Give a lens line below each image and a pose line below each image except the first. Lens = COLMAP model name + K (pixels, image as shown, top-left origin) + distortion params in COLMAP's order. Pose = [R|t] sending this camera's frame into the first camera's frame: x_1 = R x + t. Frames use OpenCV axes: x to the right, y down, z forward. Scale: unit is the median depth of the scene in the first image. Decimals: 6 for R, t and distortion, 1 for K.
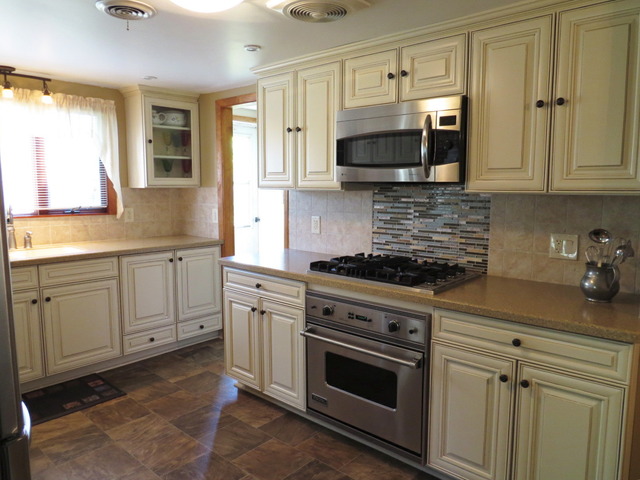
lens RADIAL K [[464.0, 0, 319.5], [0, 464.0, 238.5], [0, 0, 1]] dist [-0.013961, 0.001966]
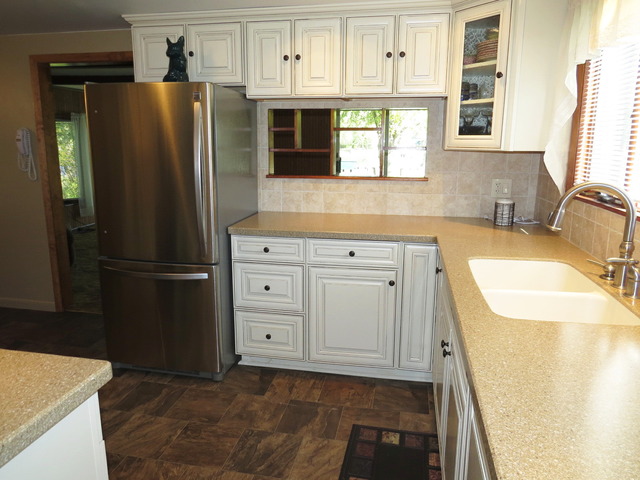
lens RADIAL K [[464.0, 0, 321.8], [0, 464.0, 238.0], [0, 0, 1]] dist [-0.013961, 0.001966]
pose [[-0.857126, 0.096576, -0.505973, -0.156644], [-0.071081, 0.950695, 0.301872, -0.141025], [0.510179, 0.294707, -0.808001, 1.146130]]
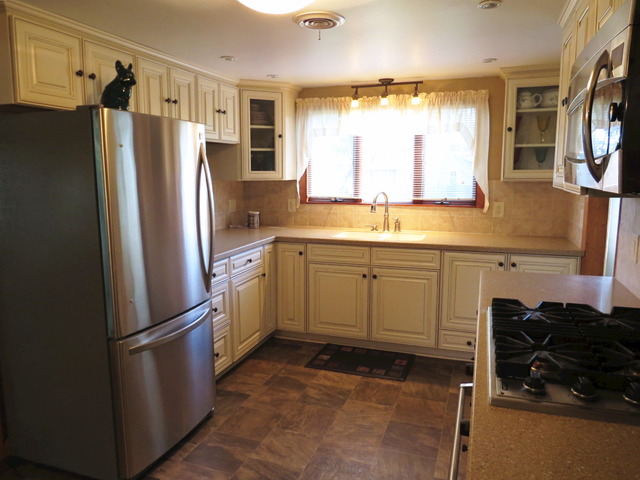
lens RADIAL K [[464.0, 0, 321.4], [0, 464.0, 238.7], [0, 0, 1]] dist [-0.013961, 0.001966]
pose [[0.381271, 0.125769, -0.915868, 0.364623], [-0.100476, 0.990471, 0.094186, -0.051524], [0.918987, 0.056113, 0.390275, 0.351174]]
